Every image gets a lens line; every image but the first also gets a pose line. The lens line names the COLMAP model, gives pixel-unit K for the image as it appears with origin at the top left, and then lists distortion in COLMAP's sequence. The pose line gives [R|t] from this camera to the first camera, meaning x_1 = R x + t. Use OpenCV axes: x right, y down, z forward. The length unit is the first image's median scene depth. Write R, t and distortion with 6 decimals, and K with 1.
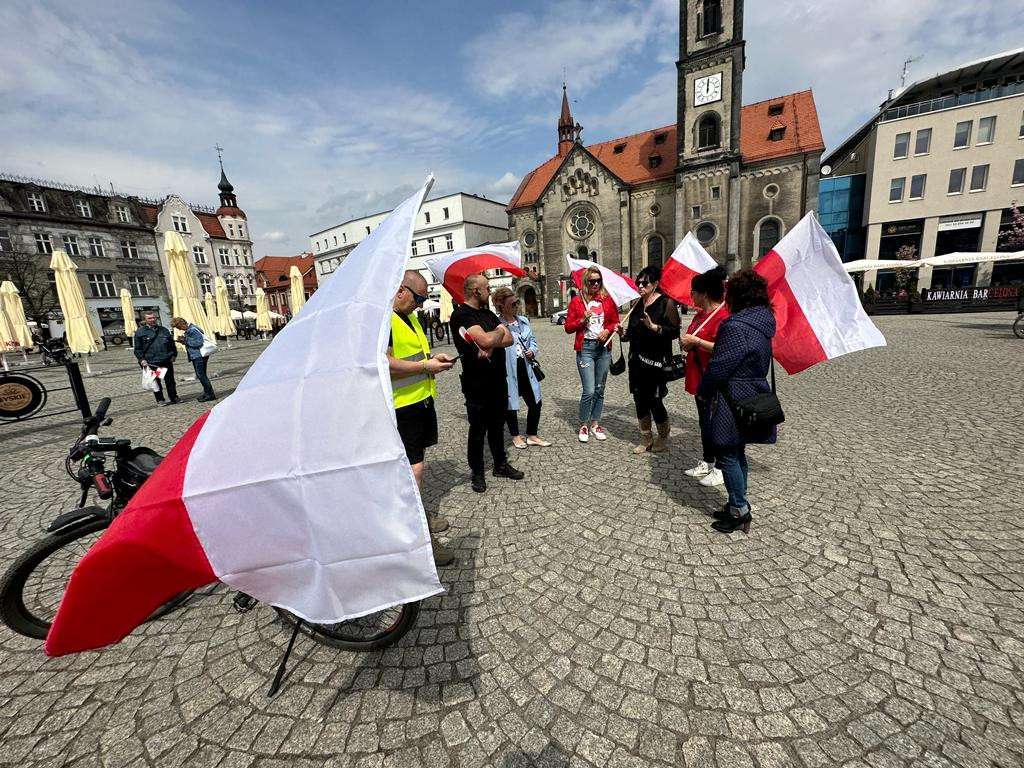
lens RADIAL K [[410.2, 0, 510.5], [0, 410.2, 384.7], [0, 0, 1]] dist [-0.000566, 0.000623]
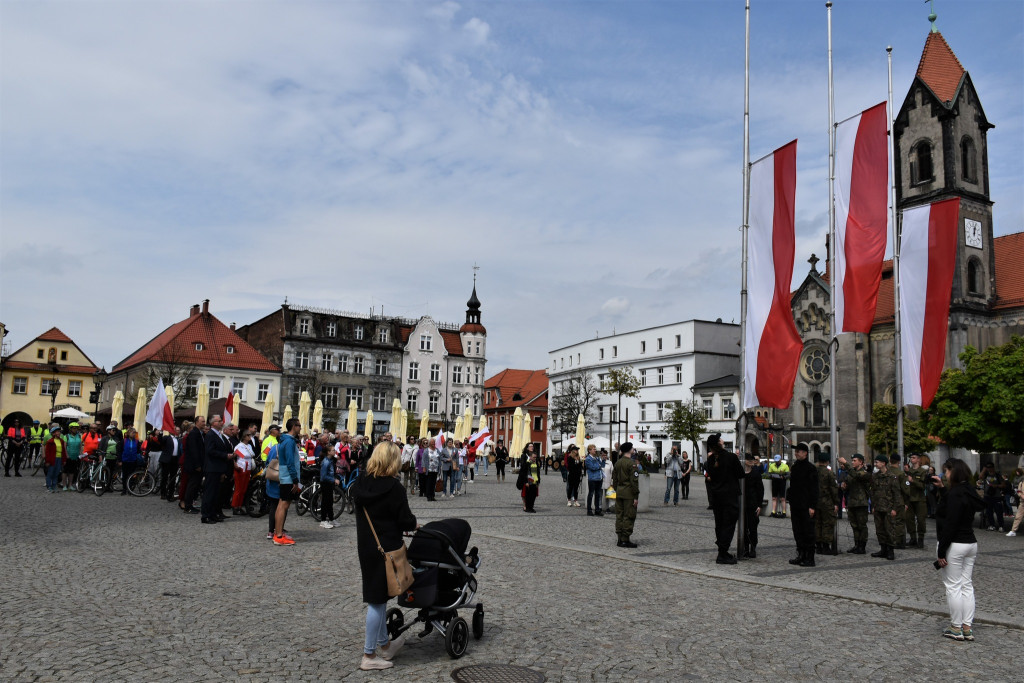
lens RADIAL K [[794.5, 0, 512.8], [0, 794.5, 343.3], [0, 0, 1]] dist [-0.012913, -0.006436]
pose [[0.845807, 0.028599, -0.532721, 0.477729], [-0.193011, 0.947323, -0.255588, 0.074564], [0.497350, 0.319000, 0.806773, -0.537266]]
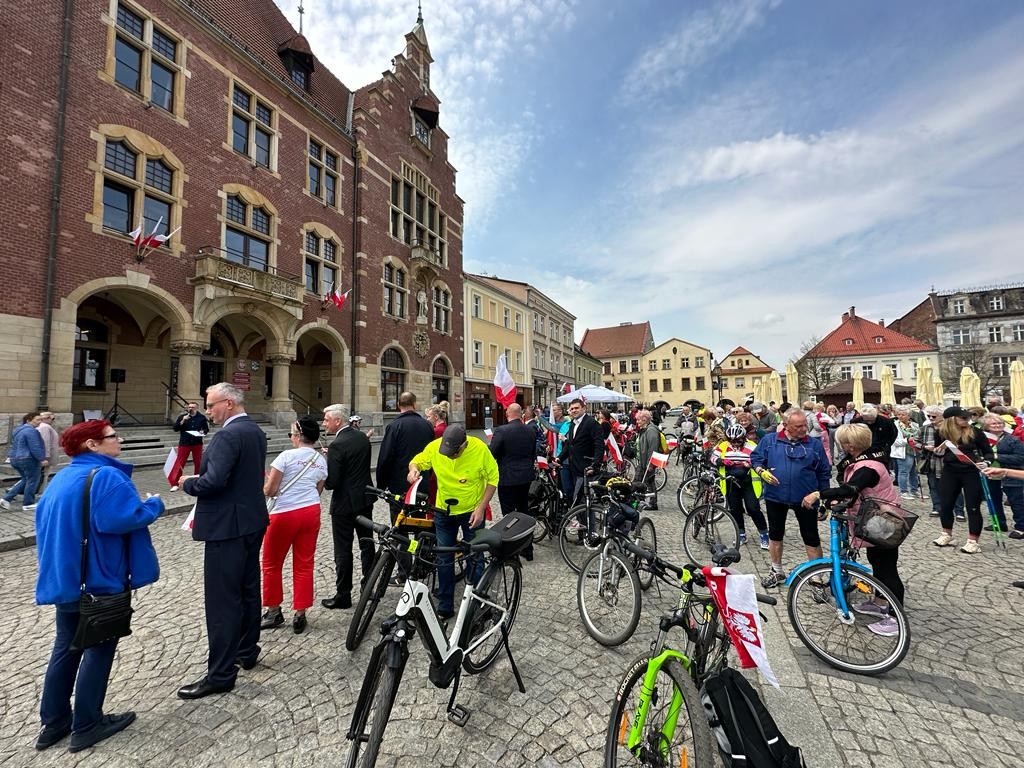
lens RADIAL K [[410.2, 0, 510.5], [0, 410.2, 384.7], [0, 0, 1]] dist [-0.000566, 0.000623]
pose [[-0.119226, 0.007365, -0.992840, 0.262085], [-0.177002, 0.983796, 0.028554, 0.030047], [0.976962, 0.179139, -0.115990, -0.252212]]
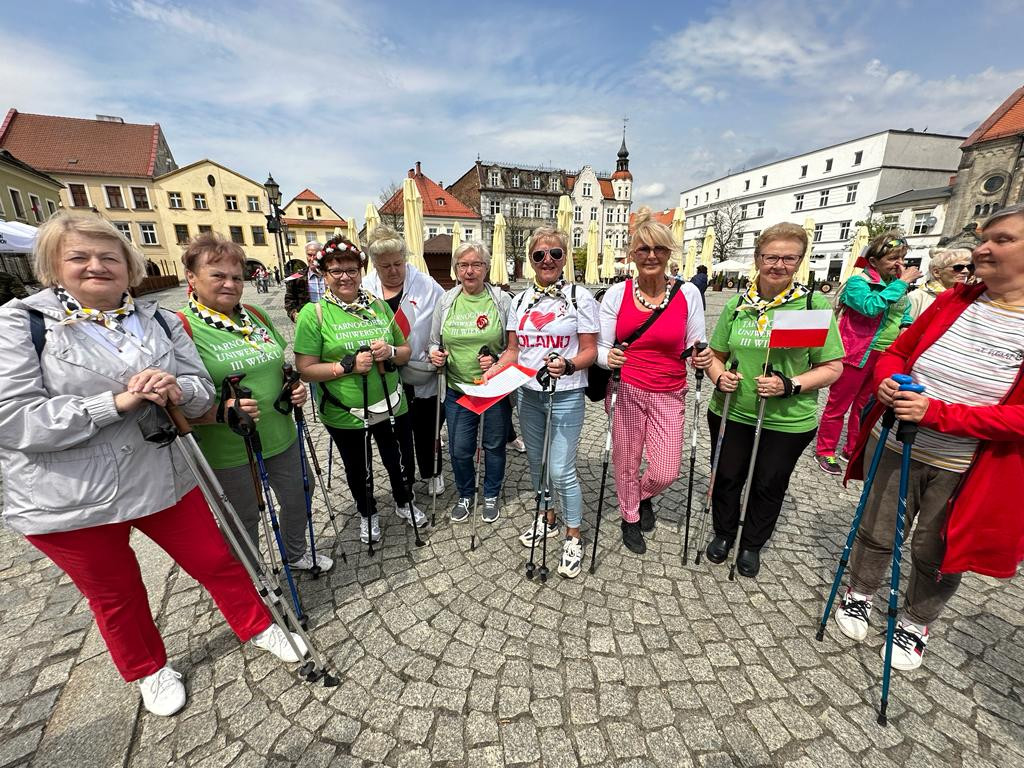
lens RADIAL K [[408.4, 0, 510.7], [0, 408.4, 383.9], [0, 0, 1]] dist [-0.001200, -0.000044]
pose [[0.736428, 0.241727, -0.631857, -0.044834], [-0.177445, 0.970303, 0.164392, 0.029817], [0.652830, -0.008943, 0.757451, -0.133646]]
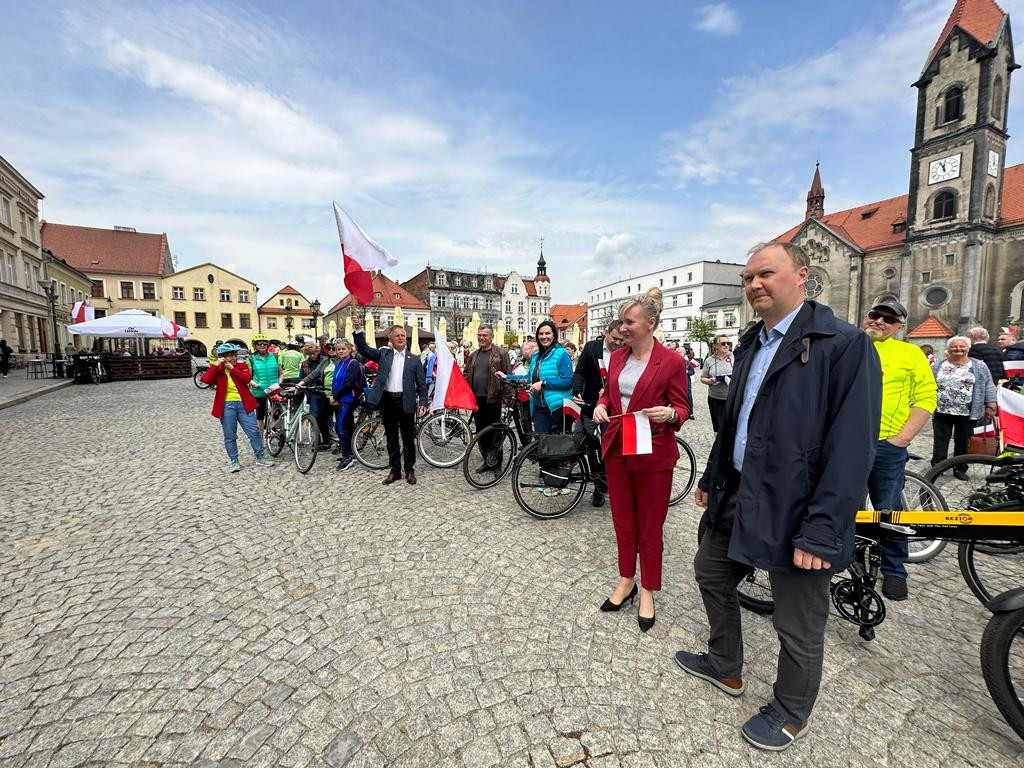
lens RADIAL K [[408.4, 0, 510.7], [0, 408.4, 383.9], [0, 0, 1]] dist [-0.001200, -0.000044]
pose [[0.815126, 0.114638, -0.567826, 0.164483], [-0.167295, 0.985042, -0.041286, 0.057638], [0.554600, 0.128648, 0.822112, -0.334672]]
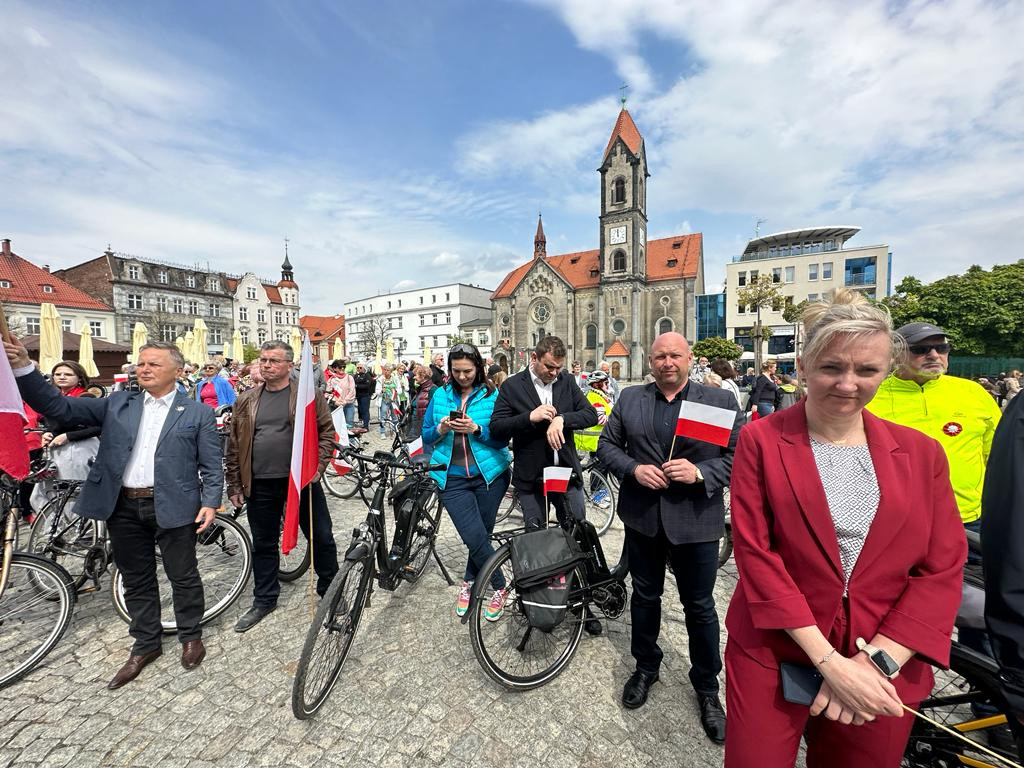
lens RADIAL K [[410.2, 0, 510.5], [0, 410.2, 384.7], [0, 0, 1]] dist [-0.000566, 0.000623]
pose [[0.997395, 0.063153, -0.034862, 0.127772], [-0.067617, 0.986850, -0.146817, 0.053644], [0.025132, 0.148792, 0.988549, -0.312248]]
